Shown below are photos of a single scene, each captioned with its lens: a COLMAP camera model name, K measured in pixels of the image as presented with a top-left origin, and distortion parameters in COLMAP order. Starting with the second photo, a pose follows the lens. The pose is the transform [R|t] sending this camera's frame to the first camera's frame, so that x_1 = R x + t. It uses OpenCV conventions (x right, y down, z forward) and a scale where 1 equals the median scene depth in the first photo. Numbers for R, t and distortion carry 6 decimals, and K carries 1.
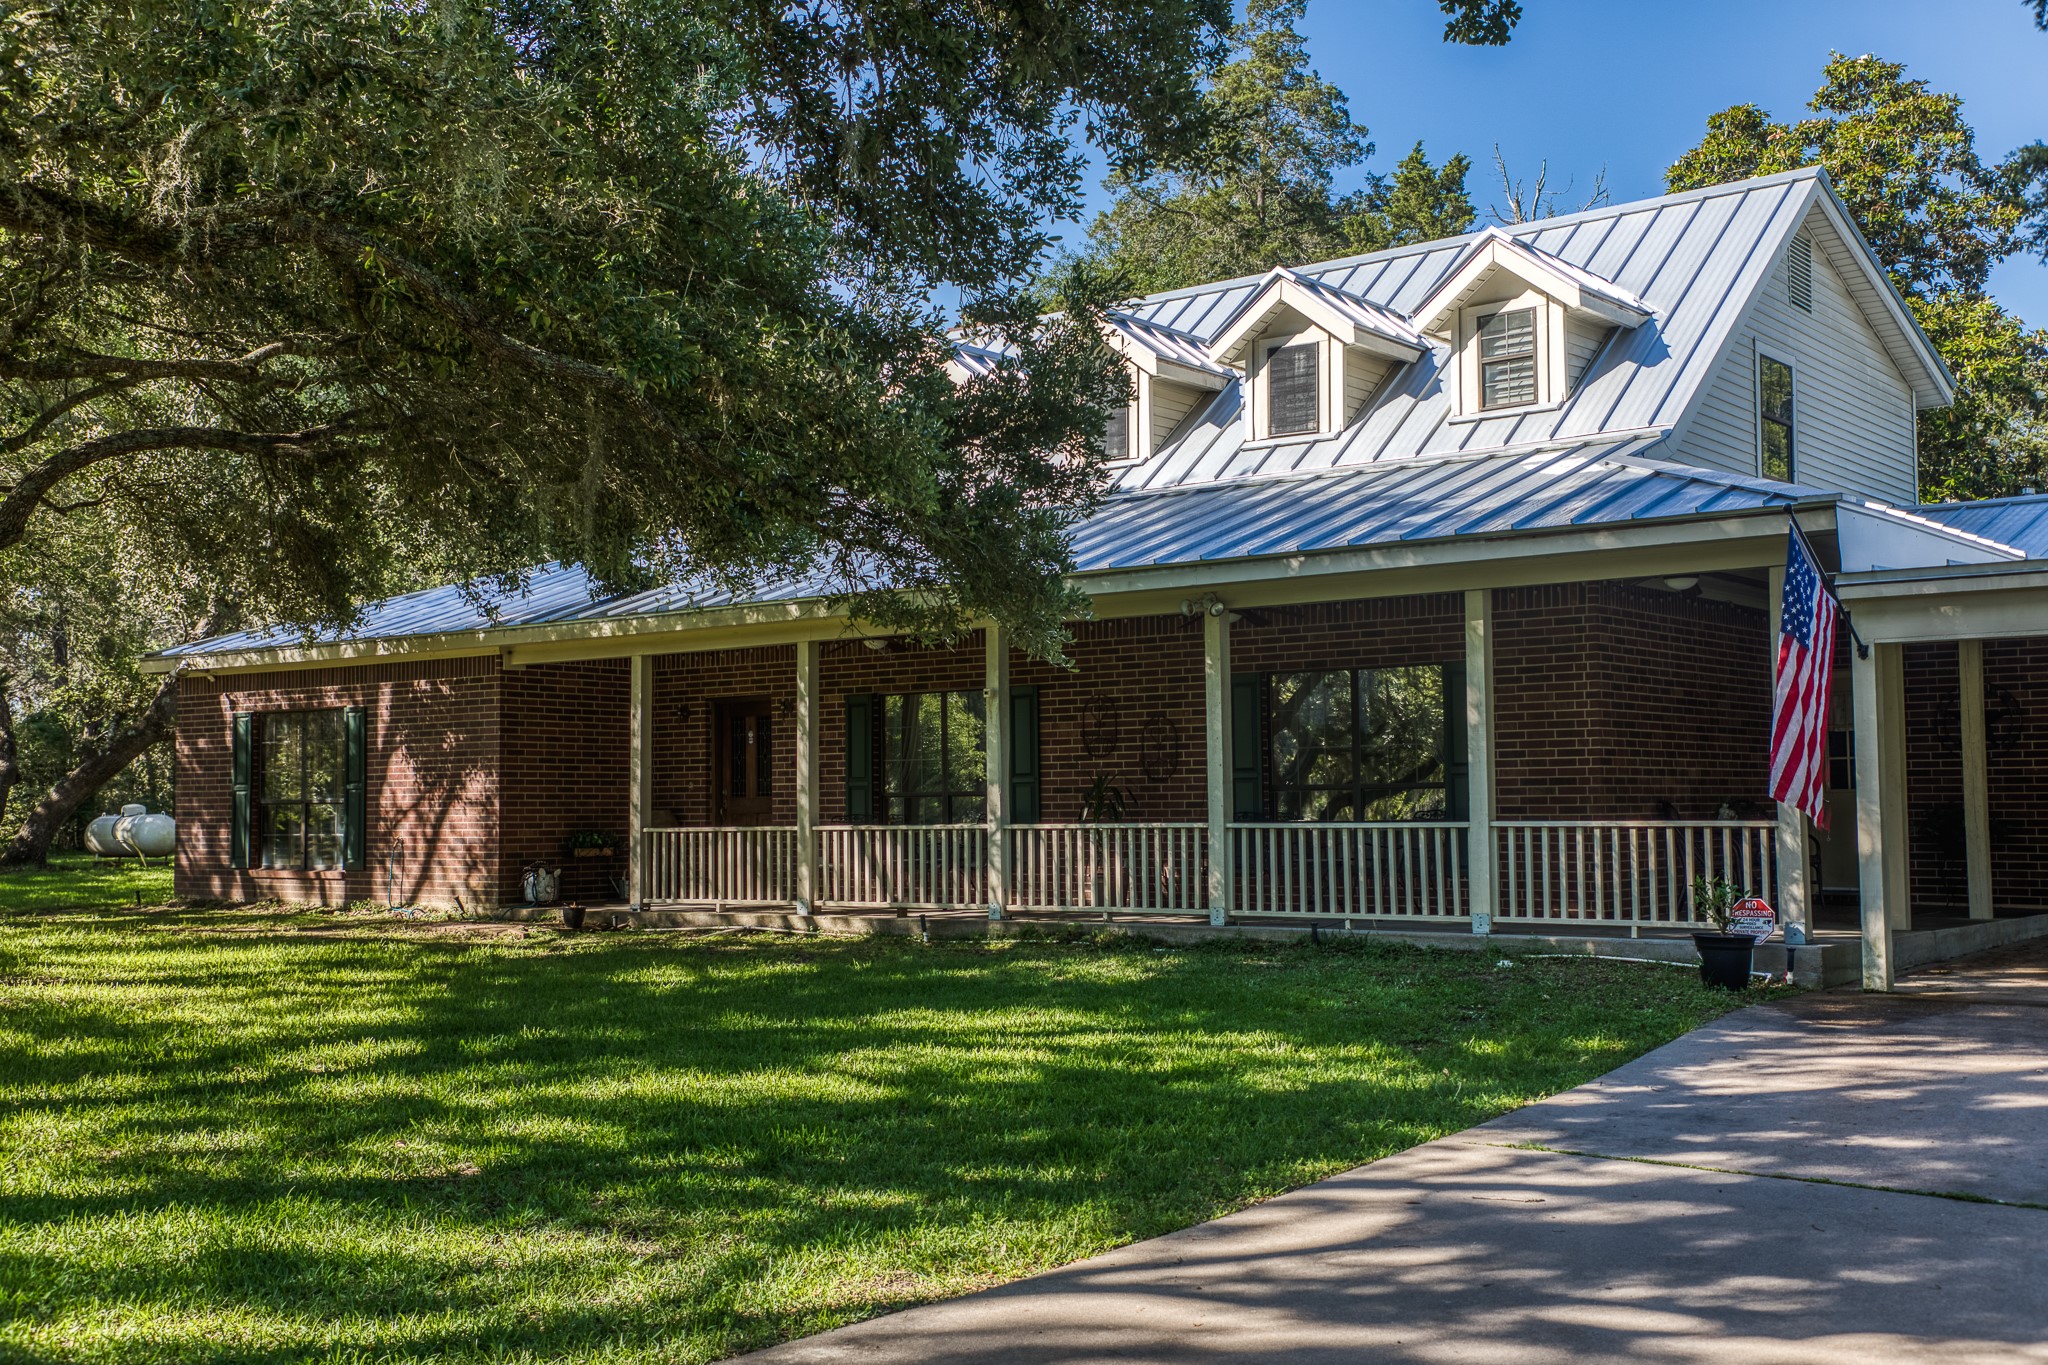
lens RADIAL K [[2661.9, 0, 1024.0], [0, 2661.9, 682.5], [0, 0, 1]] dist [0.005377, 0.005269]
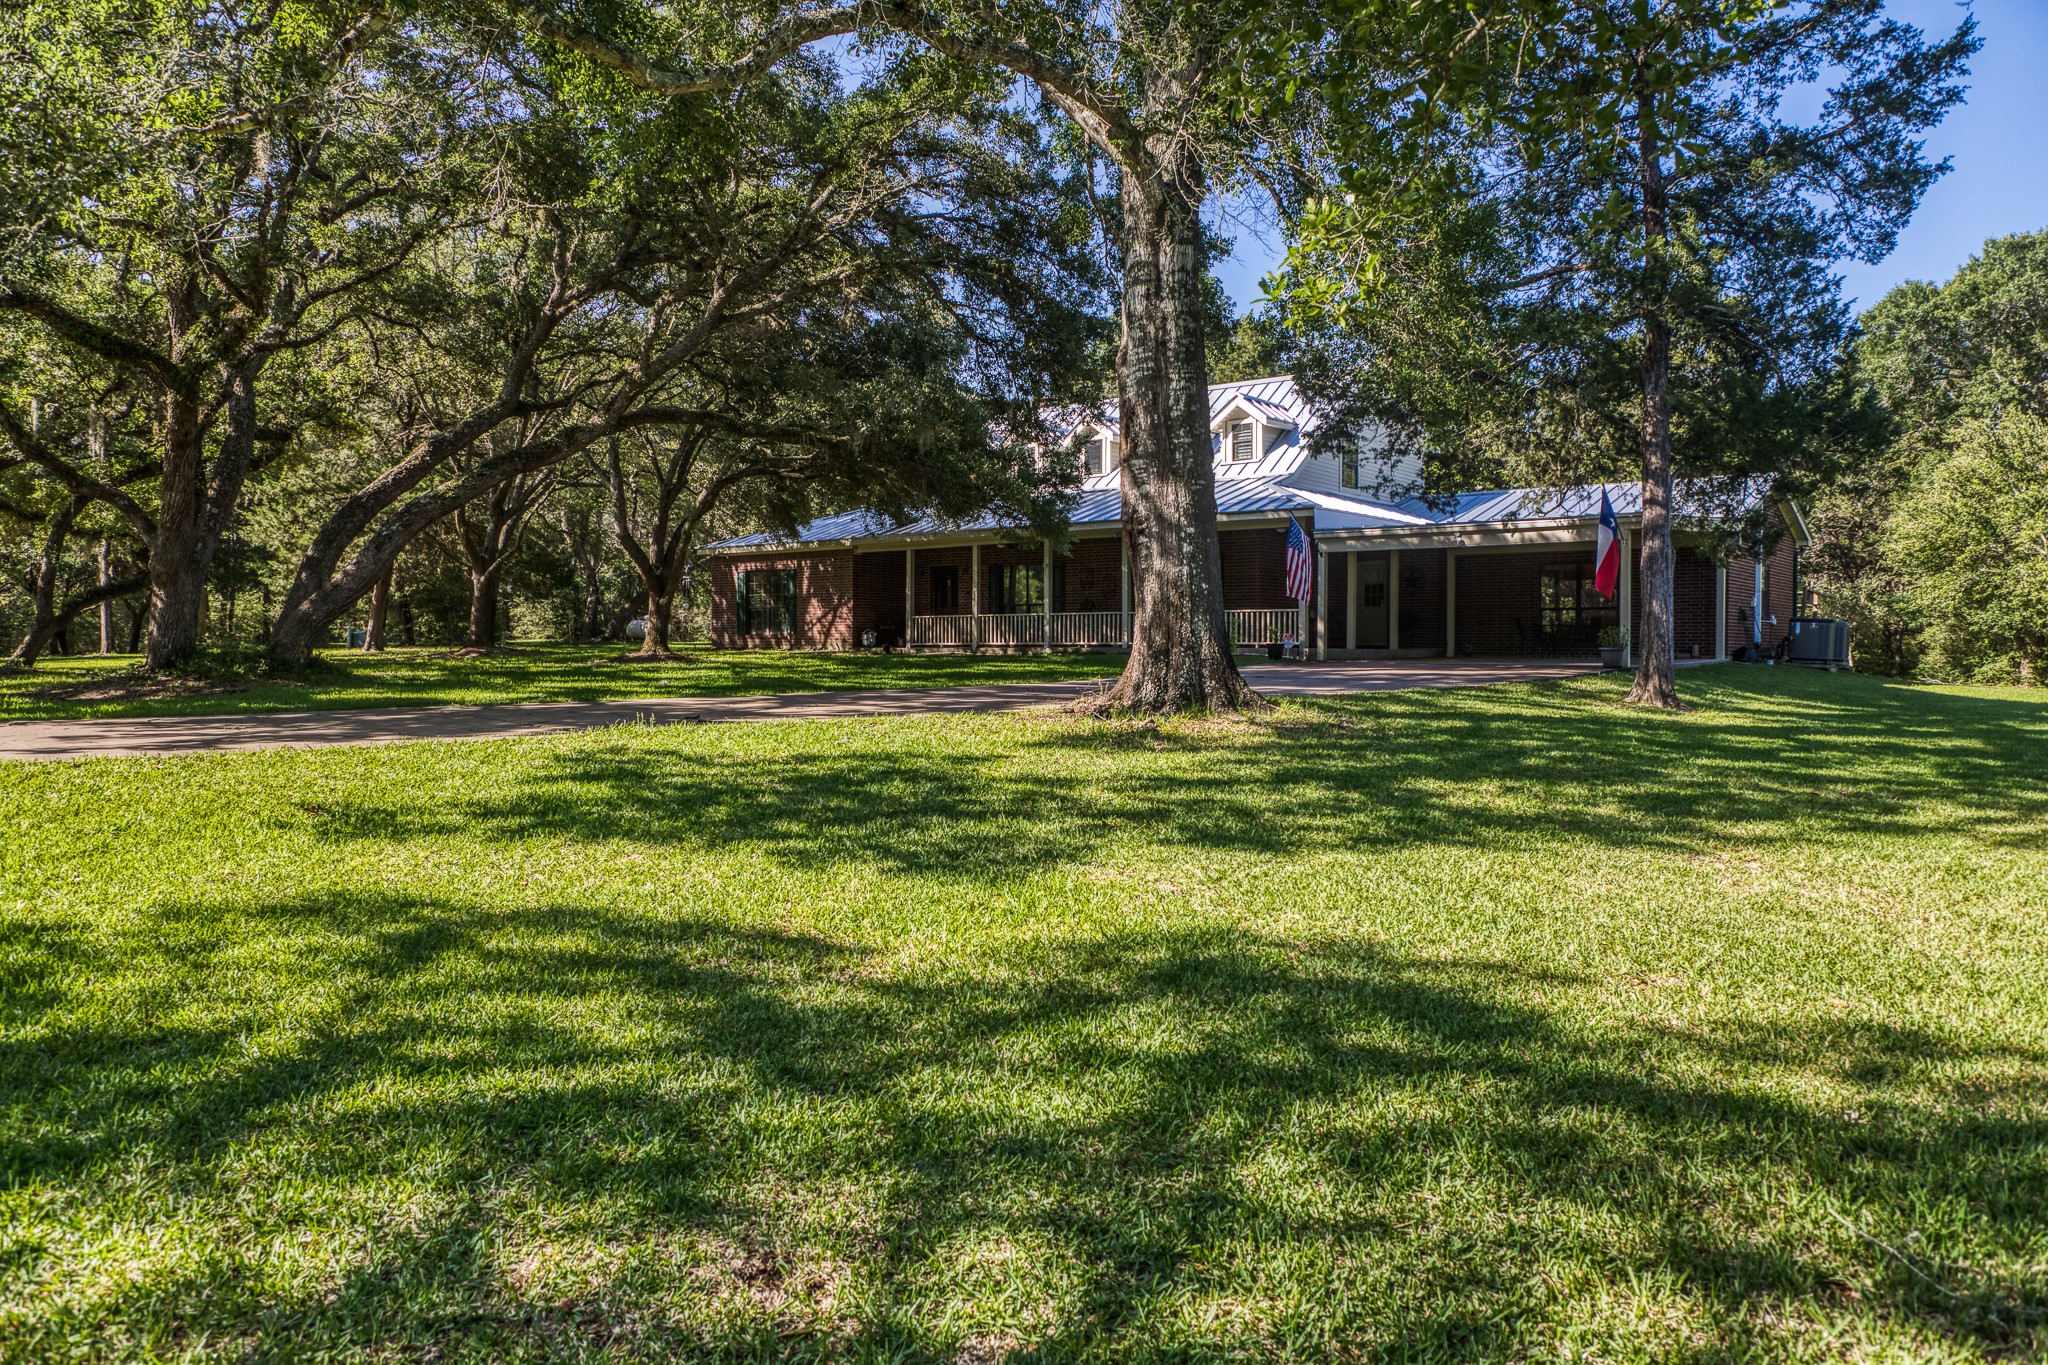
lens RADIAL K [[1563.9, 0, 1024.0], [0, 1563.9, 682.5], [0, 0, 1]] dist [-0.034005, 0.001706]
pose [[0.999550, 0.015645, -0.025613, 0.007506], [-0.013674, 0.997059, 0.075404, 0.003132], [0.026718, -0.075020, 0.996824, -0.568947]]
